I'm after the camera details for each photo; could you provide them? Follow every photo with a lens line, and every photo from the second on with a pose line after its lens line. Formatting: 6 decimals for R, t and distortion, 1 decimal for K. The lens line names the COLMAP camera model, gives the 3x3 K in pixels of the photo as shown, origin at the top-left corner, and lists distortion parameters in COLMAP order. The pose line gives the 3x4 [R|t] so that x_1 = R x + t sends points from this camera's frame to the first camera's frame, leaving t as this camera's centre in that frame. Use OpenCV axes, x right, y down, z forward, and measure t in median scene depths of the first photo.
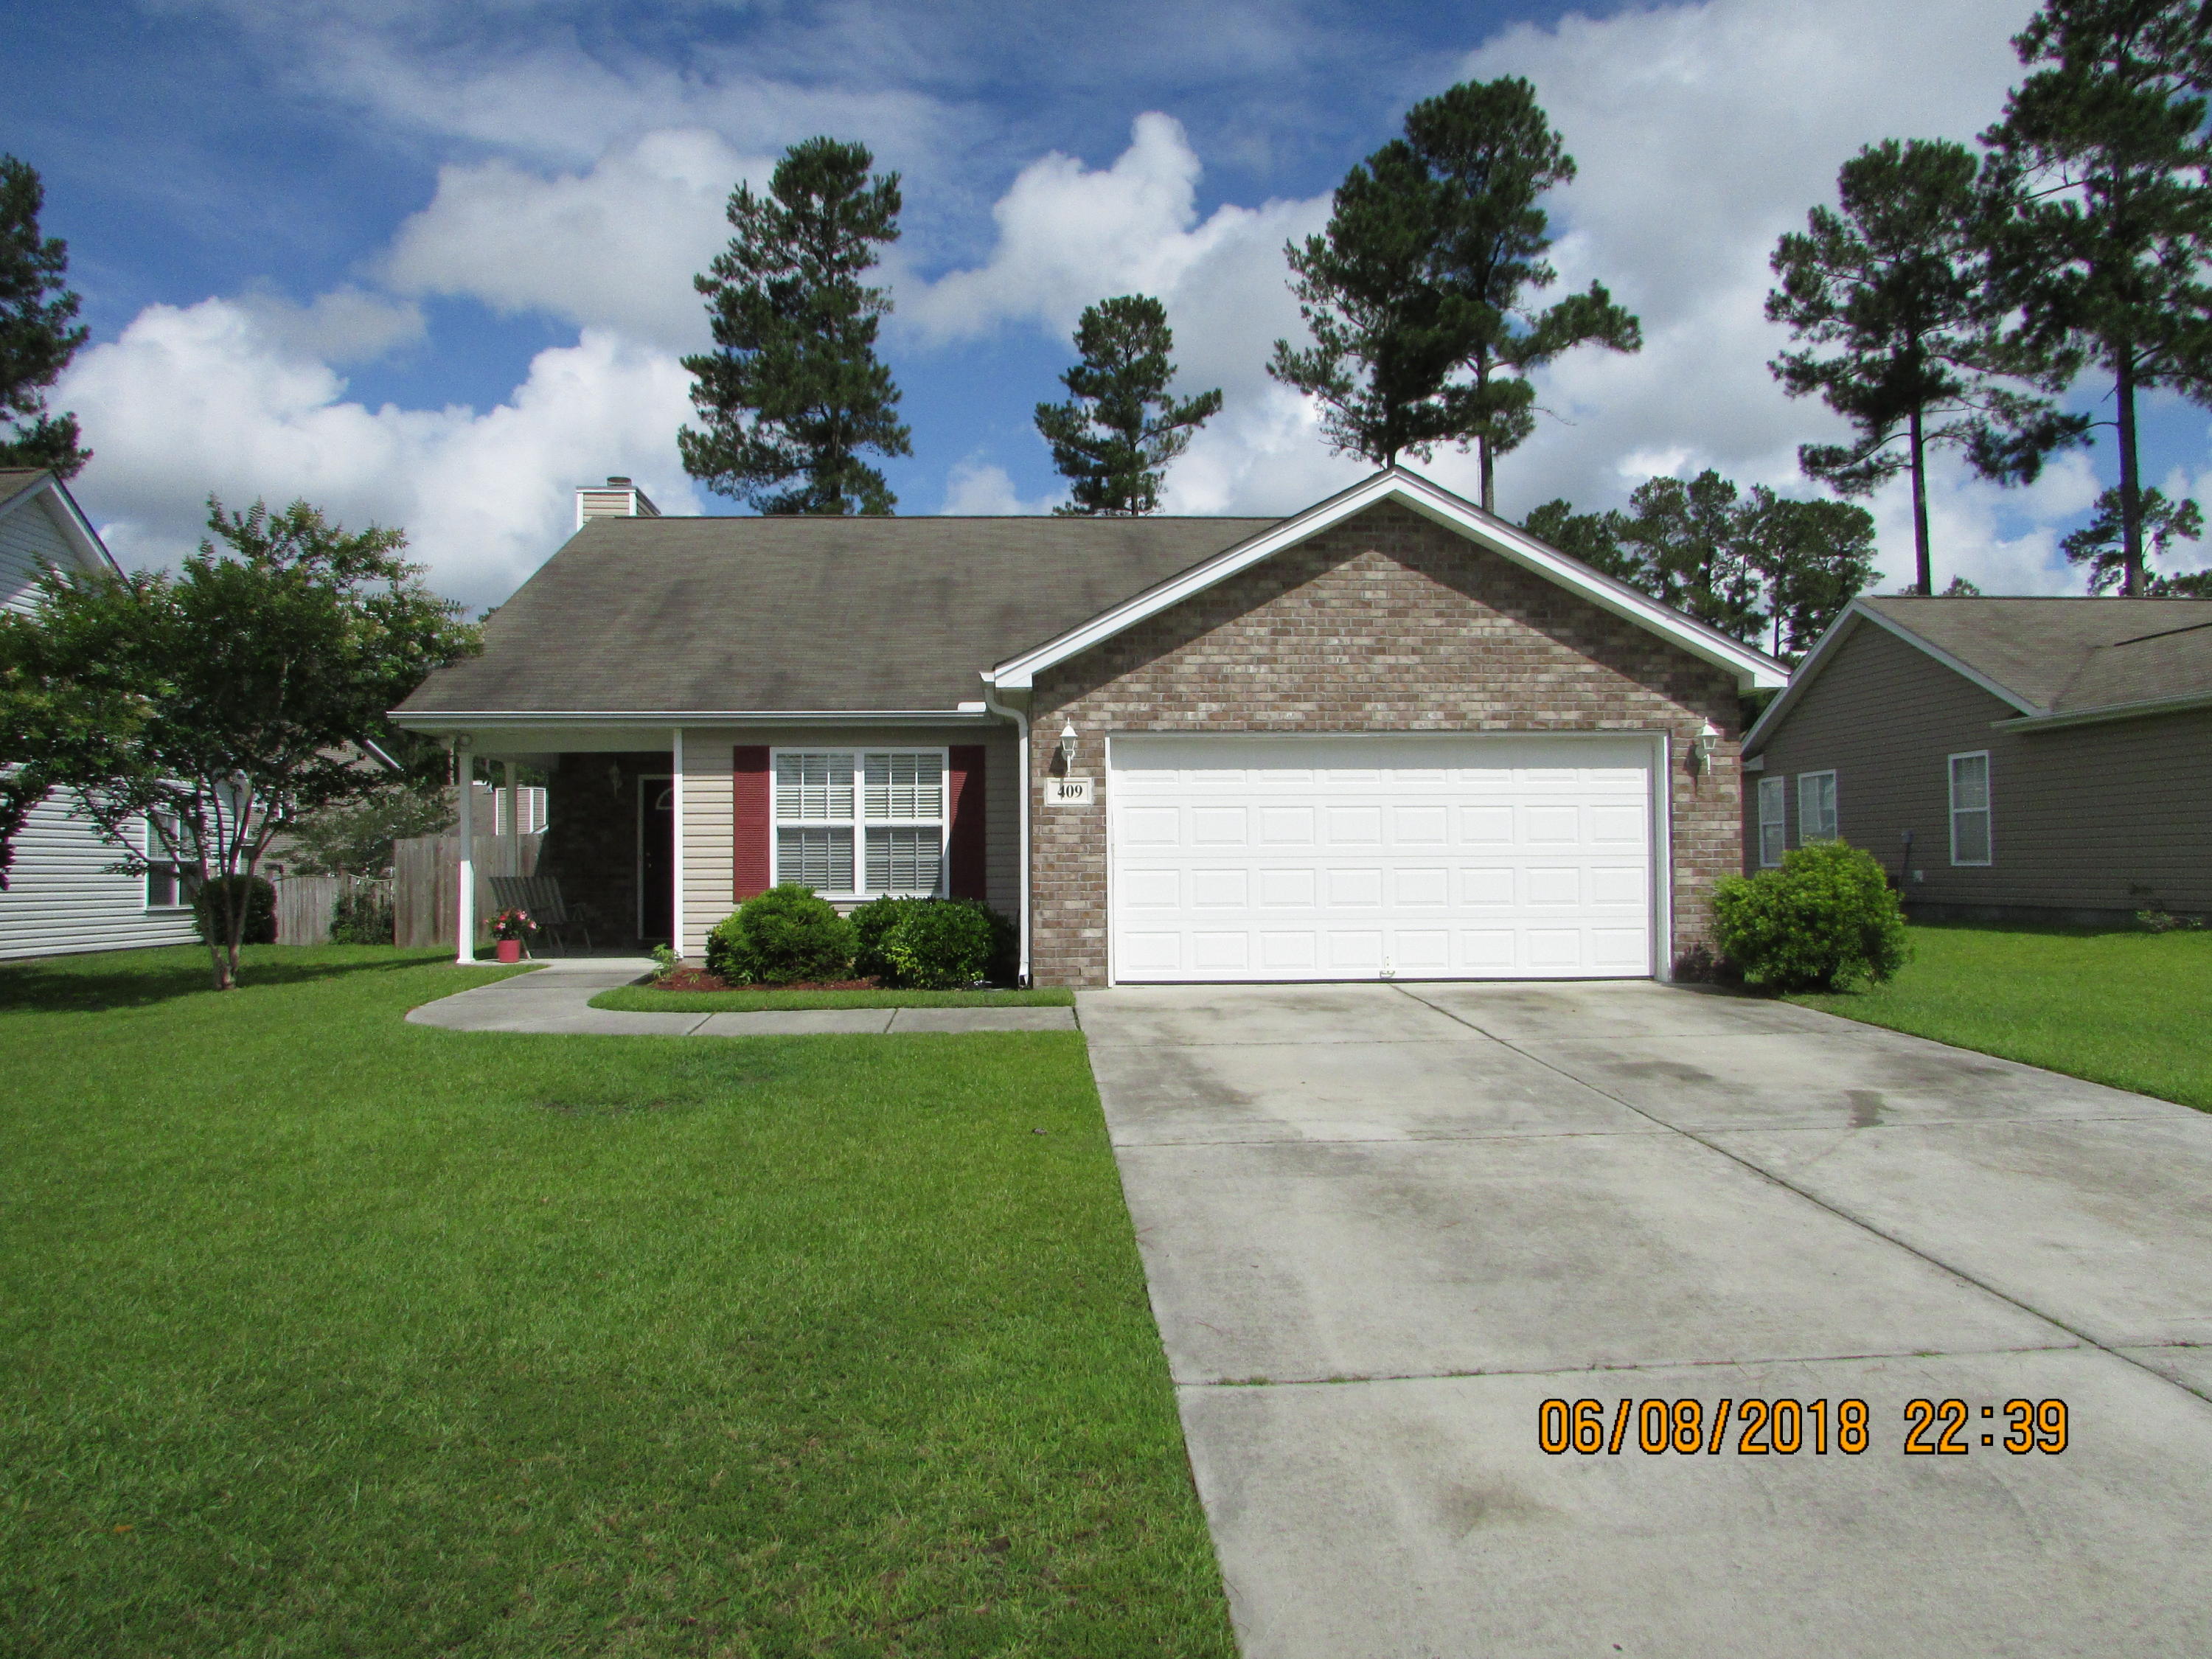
lens RADIAL K [[1549.6, 0, 1118.3], [0, 1549.6, 829.2], [0, 0, 1]] dist [-0.043784, 0.023106]
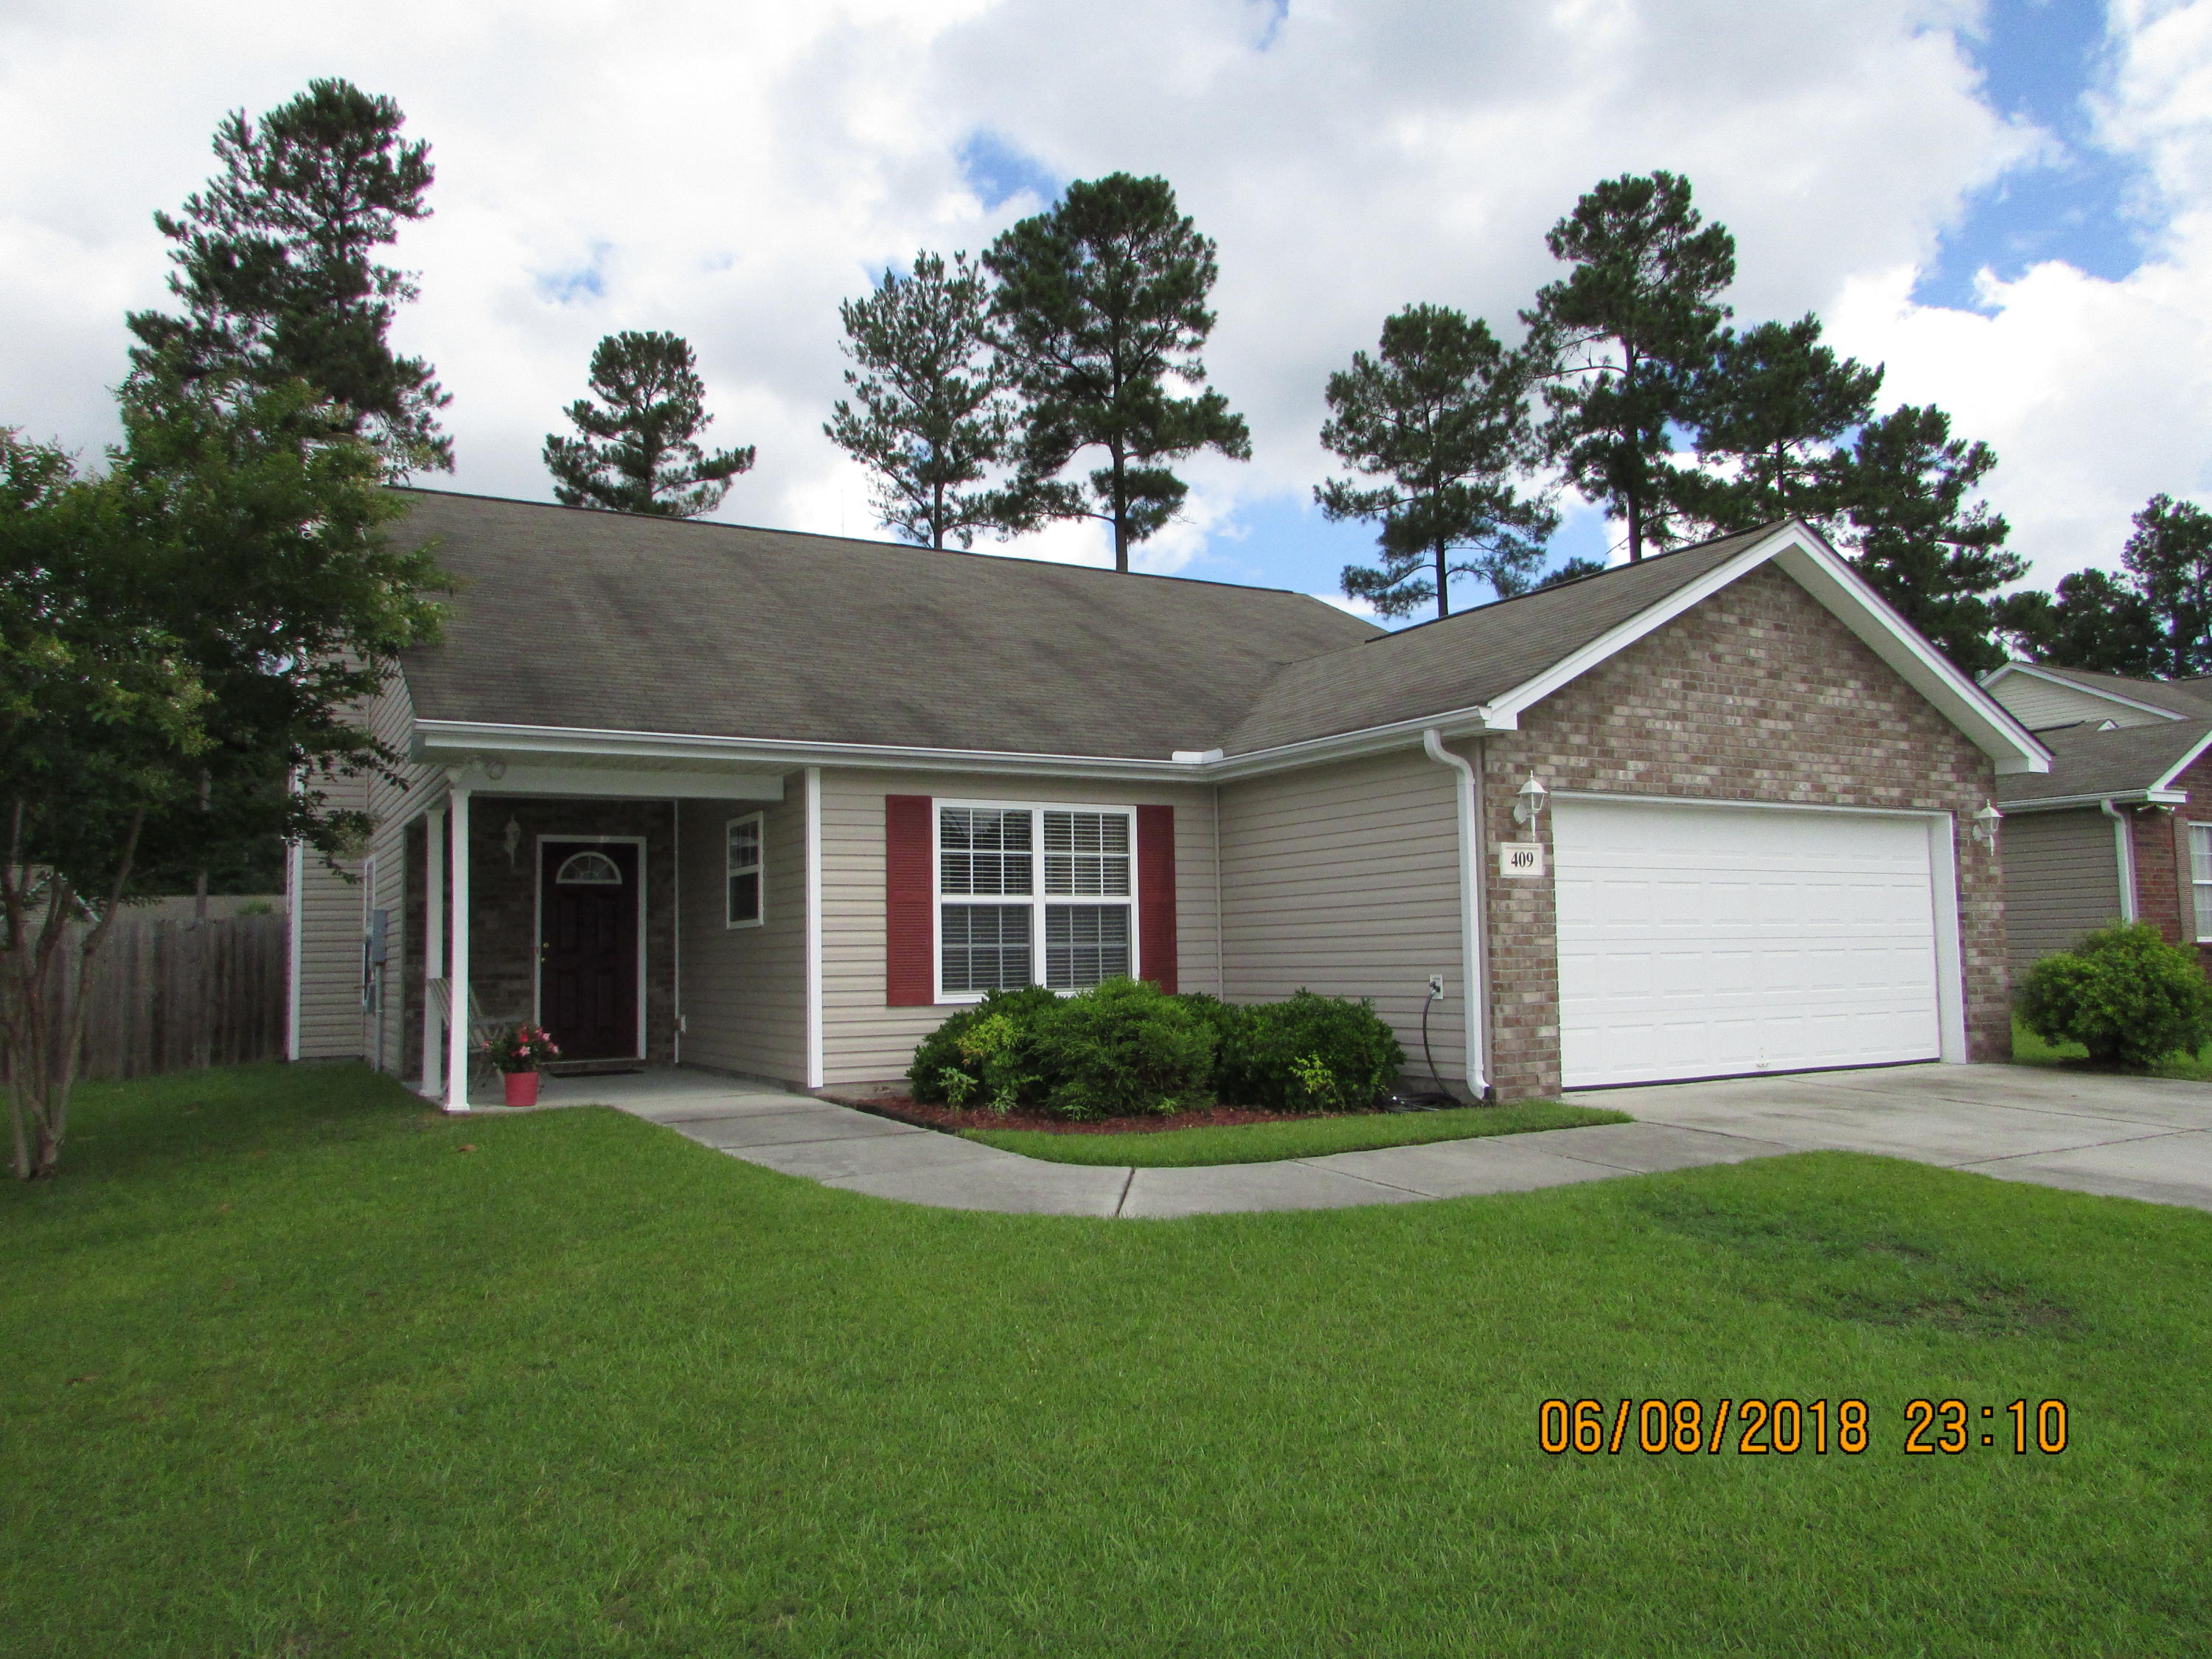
lens RADIAL K [[1549.6, 0, 1118.3], [0, 1549.6, 829.2], [0, 0, 1]] dist [-0.043784, 0.023106]
pose [[0.897630, 0.029107, 0.439787, -0.570239], [-0.001794, 0.998050, -0.062394, 0.010855], [-0.440746, 0.055218, 0.895932, 0.347502]]
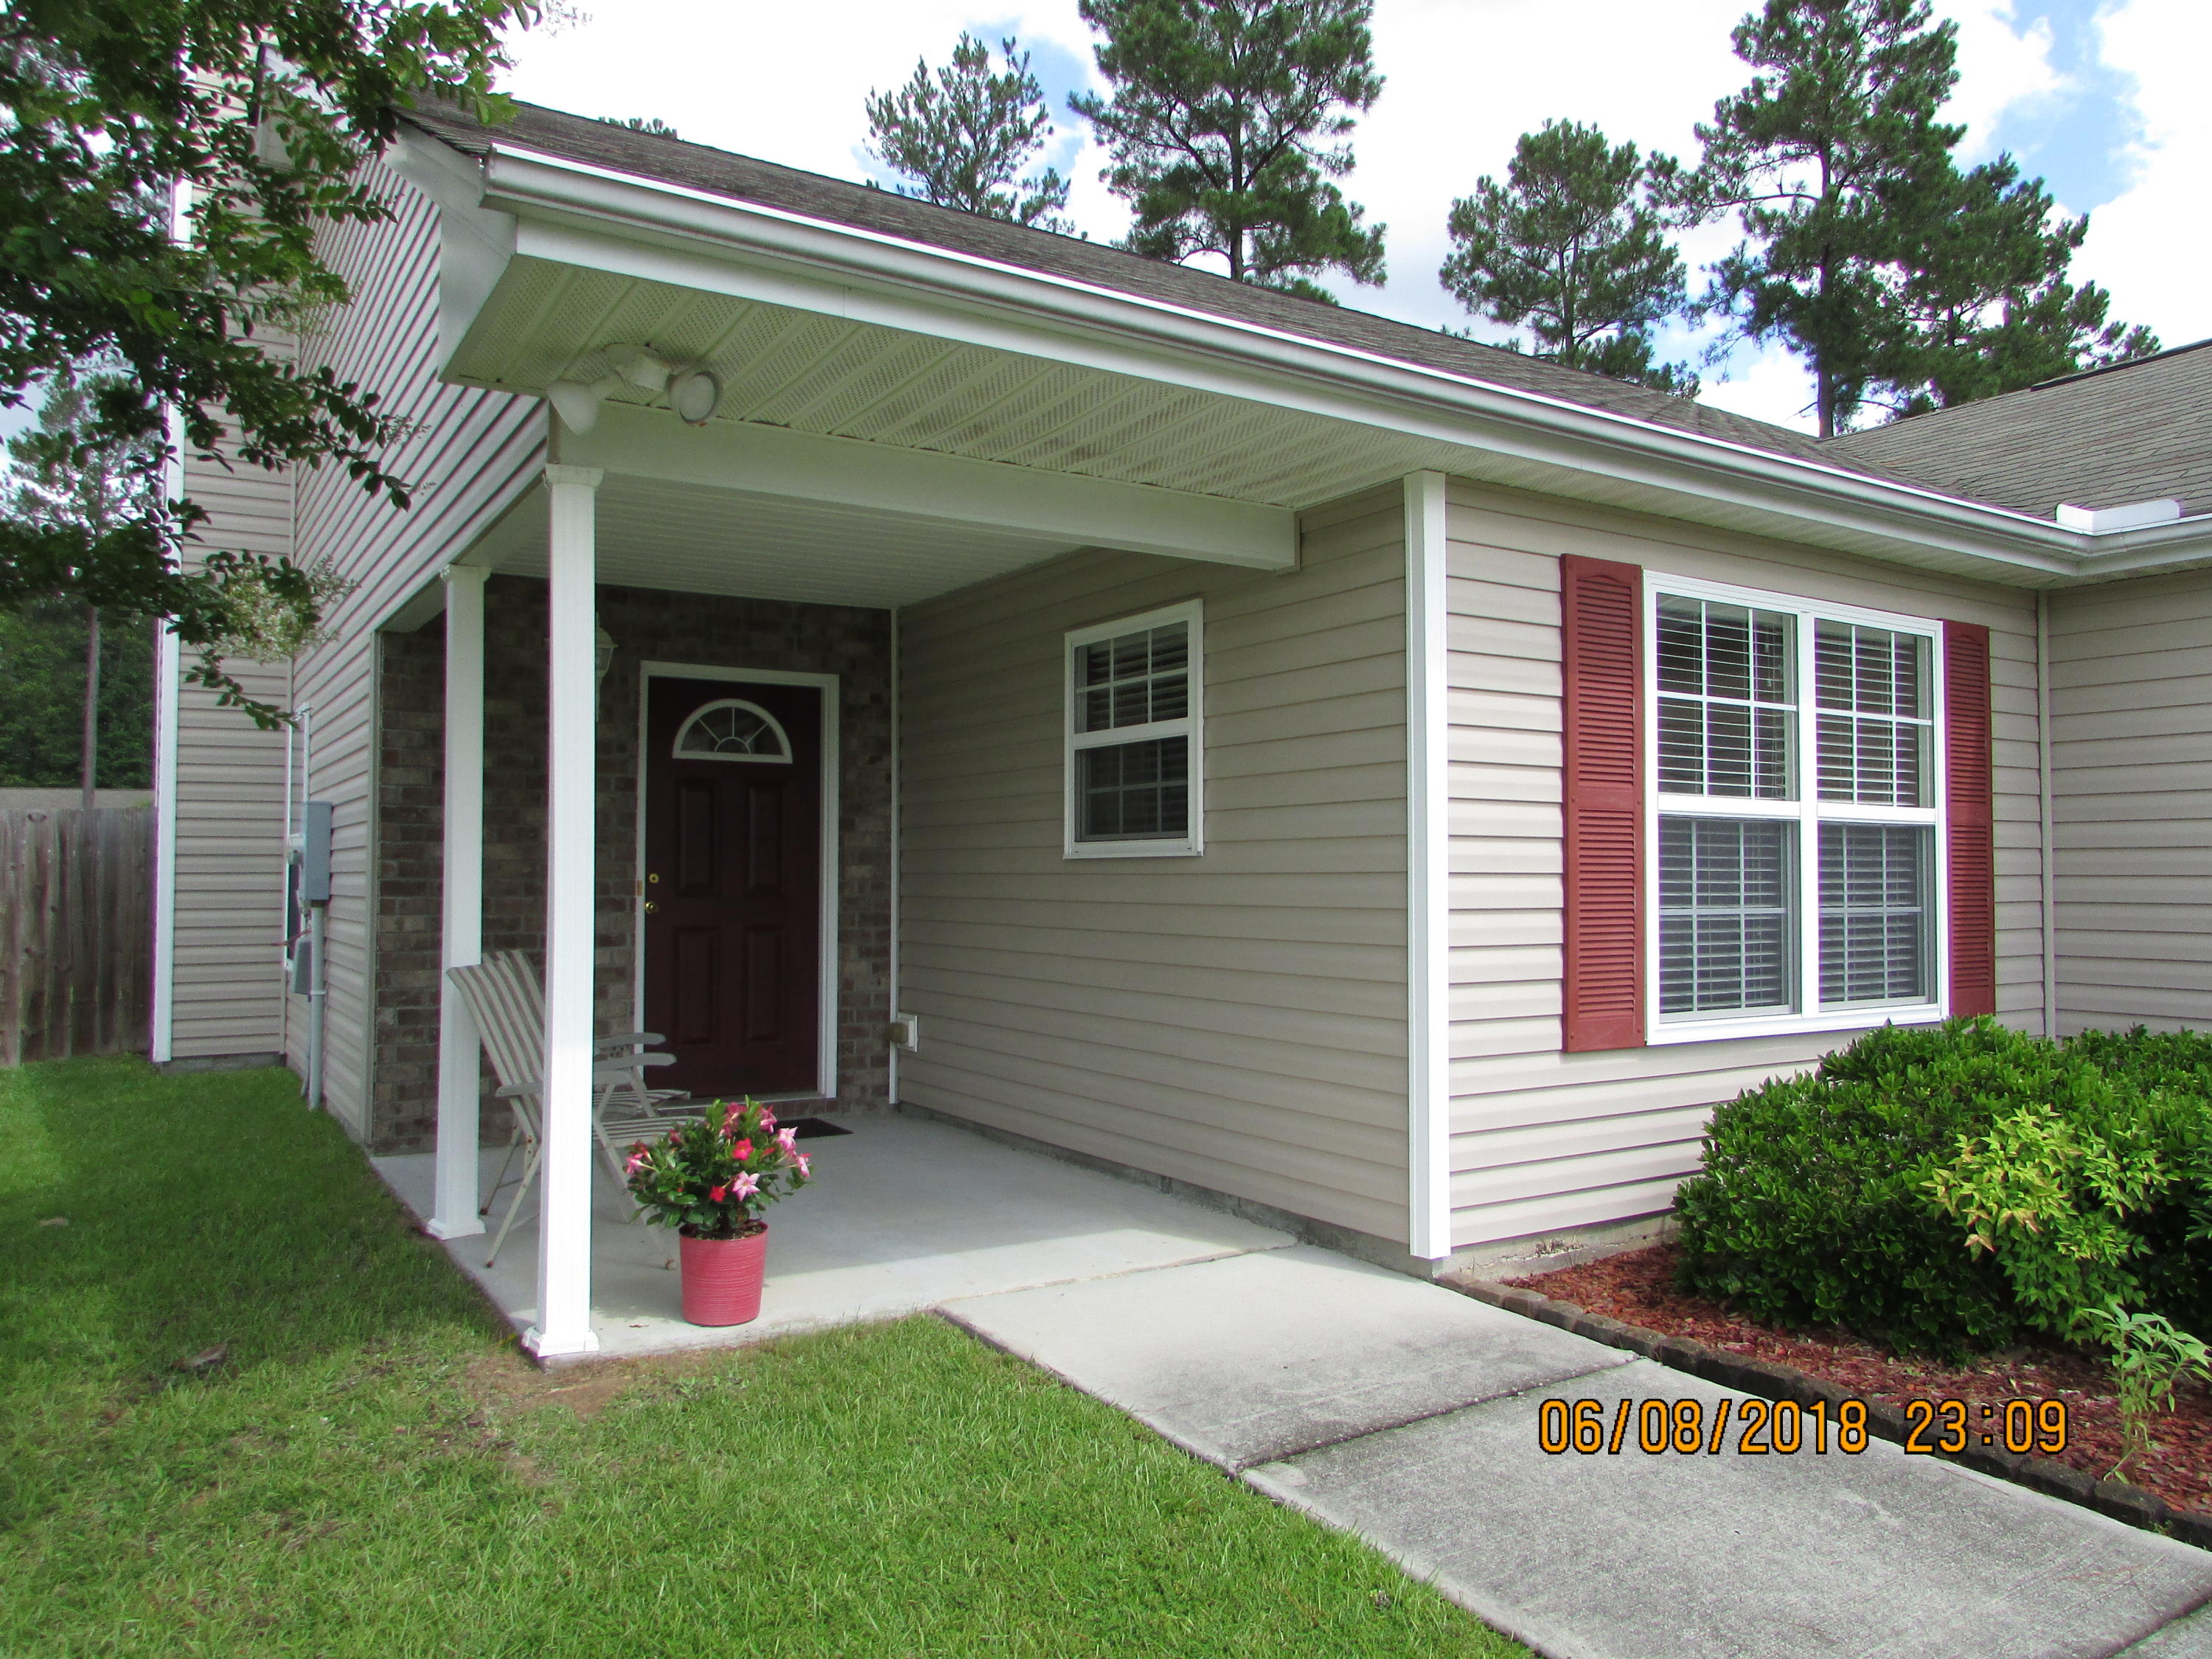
lens RADIAL K [[1564.9, 0, 1116.3], [0, 1564.9, 821.1], [0, 0, 1]] dist [-0.040553, 0.027092]
pose [[0.878691, 0.029577, 0.476474, -0.574378], [-0.025200, 0.999561, -0.015574, 0.009487], [-0.476726, 0.001678, 0.879050, 0.921455]]
